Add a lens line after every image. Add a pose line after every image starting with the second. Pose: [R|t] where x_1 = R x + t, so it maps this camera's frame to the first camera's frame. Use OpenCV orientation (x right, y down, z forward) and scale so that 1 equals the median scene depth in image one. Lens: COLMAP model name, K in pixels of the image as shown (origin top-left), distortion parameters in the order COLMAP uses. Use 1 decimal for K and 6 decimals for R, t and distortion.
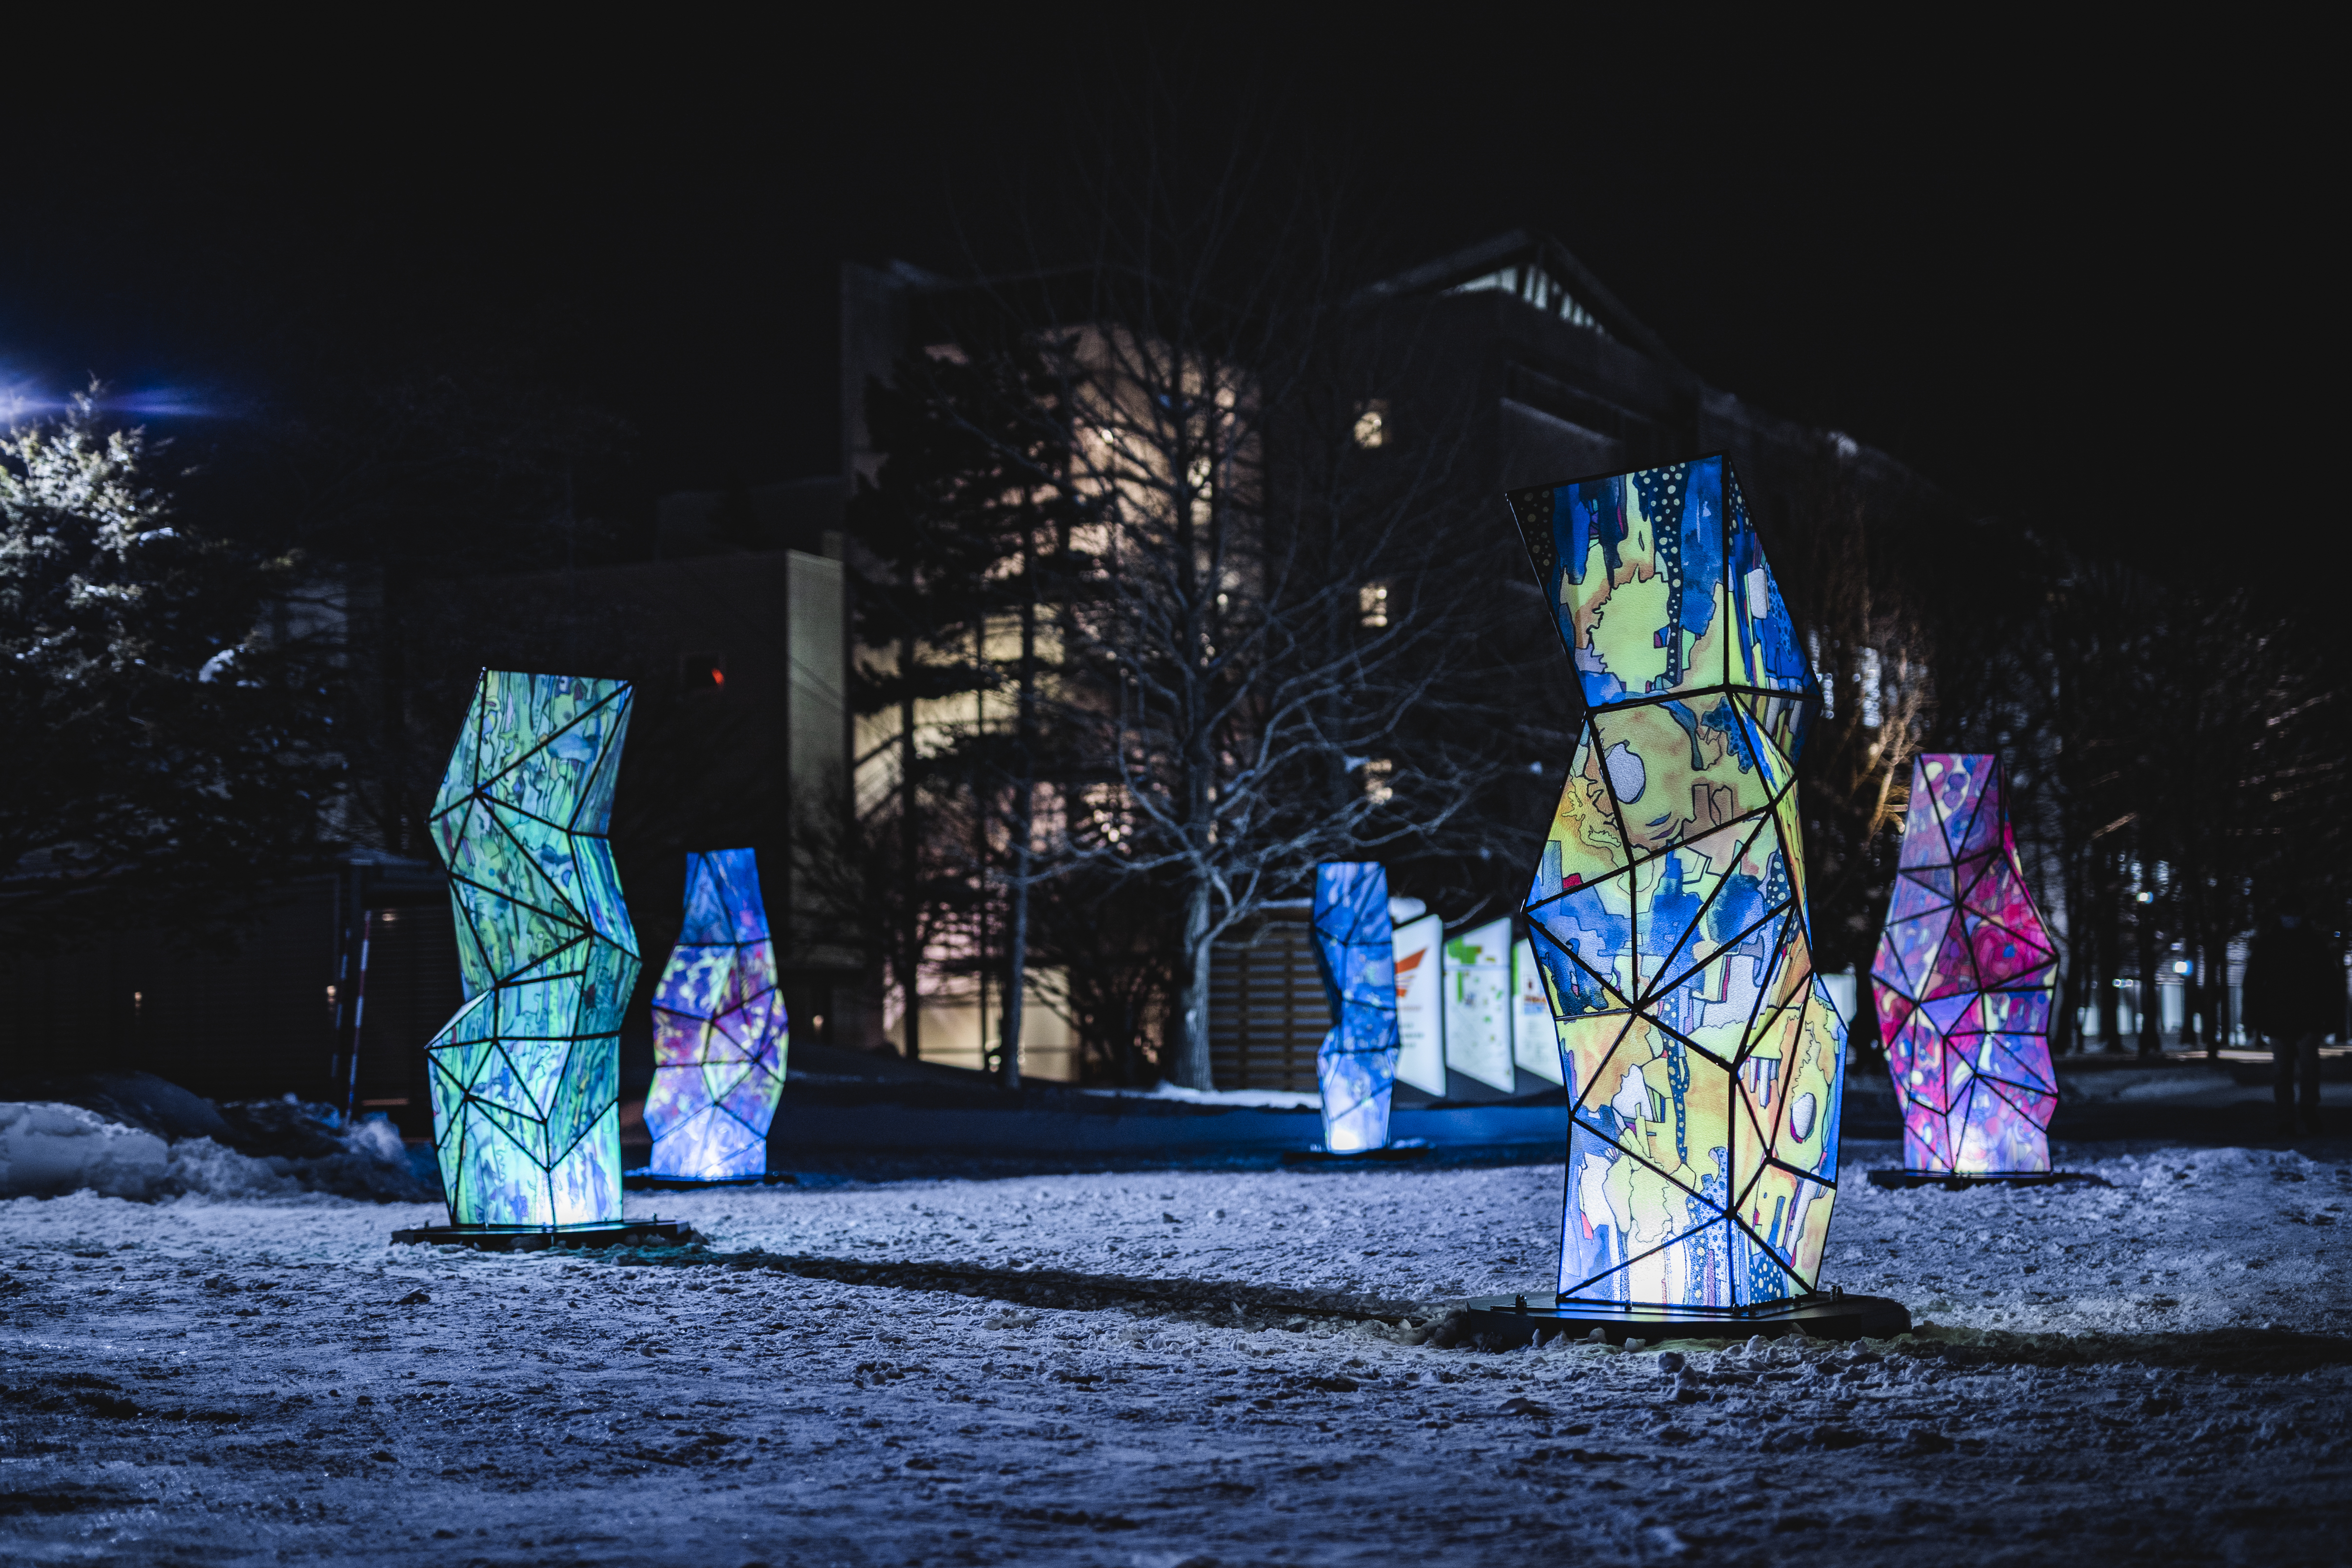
lens RADIAL K [[3410.0, 0, 1179.4], [0, 3410.0, 774.6], [0, 0, 1]] dist [-0.048486, 0.000000]
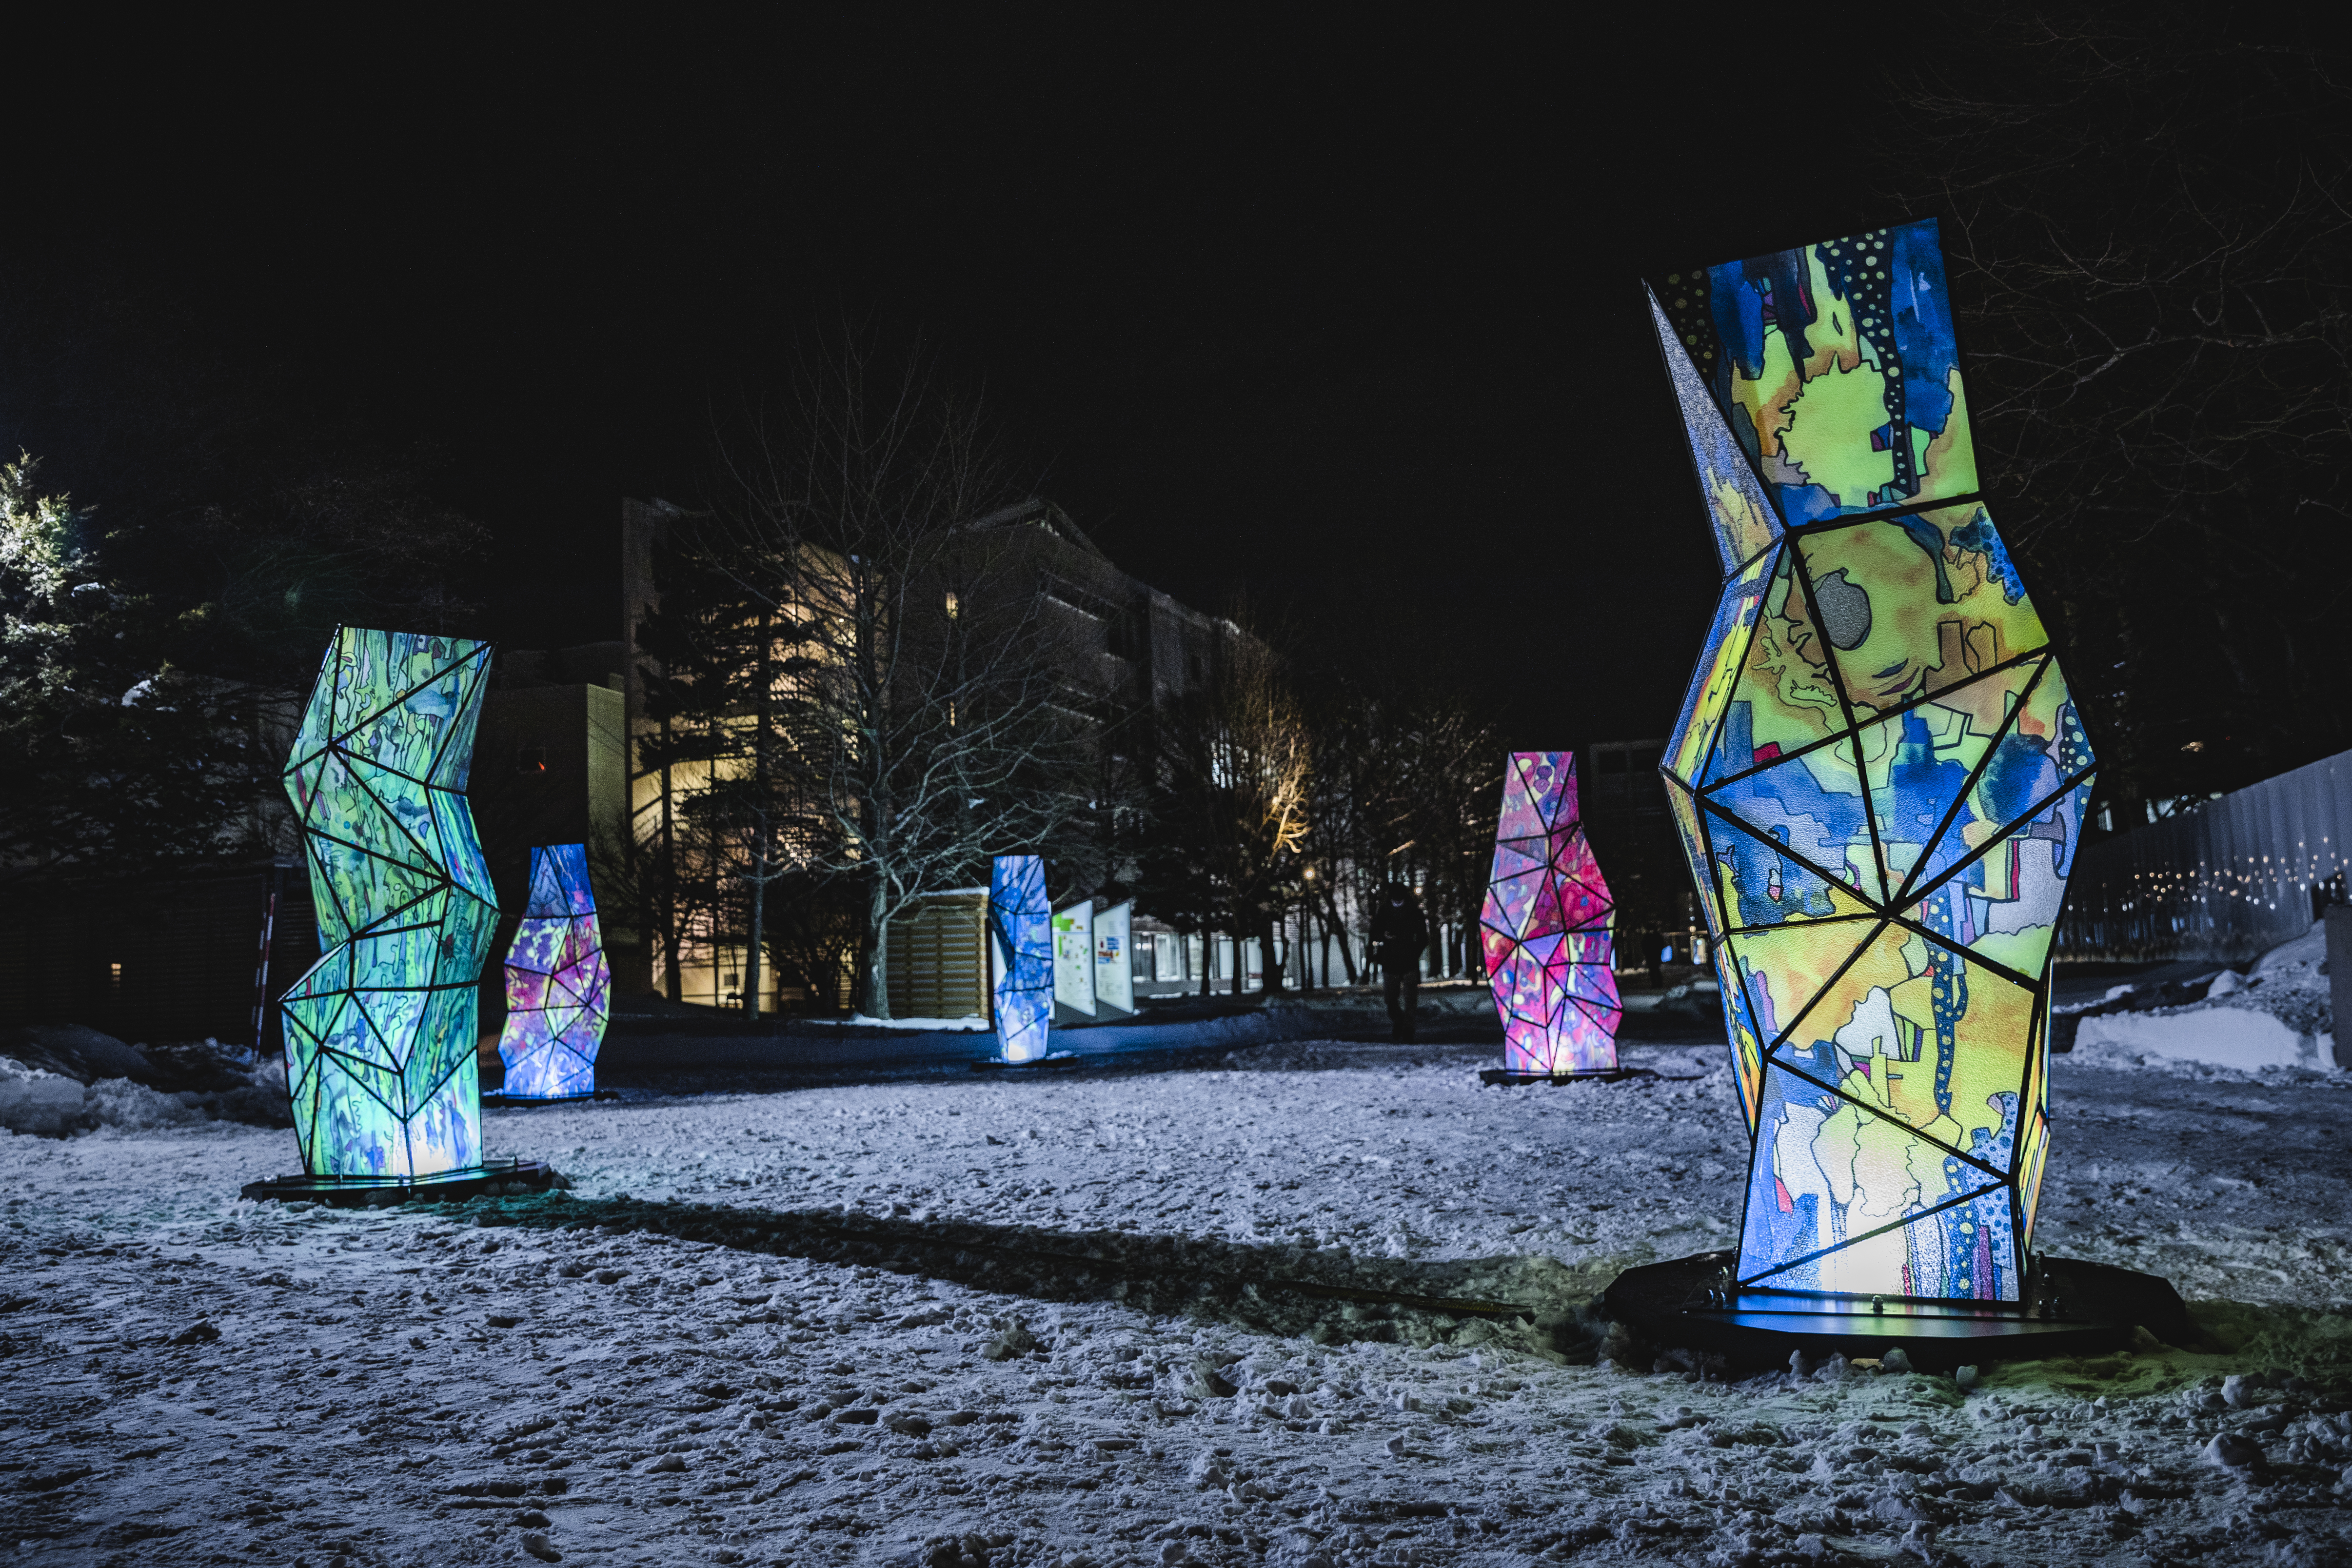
lens RADIAL K [[1968.2, 0, 1191.5], [0, 1968.2, 805.3], [0, 0, 1]] dist [-0.072137, 0.072312]
pose [[0.982367, -0.004025, 0.186918, -0.057970], [0.006400, 0.999906, -0.012102, 0.028596], [-0.186852, 0.013085, 0.982301, 0.350513]]
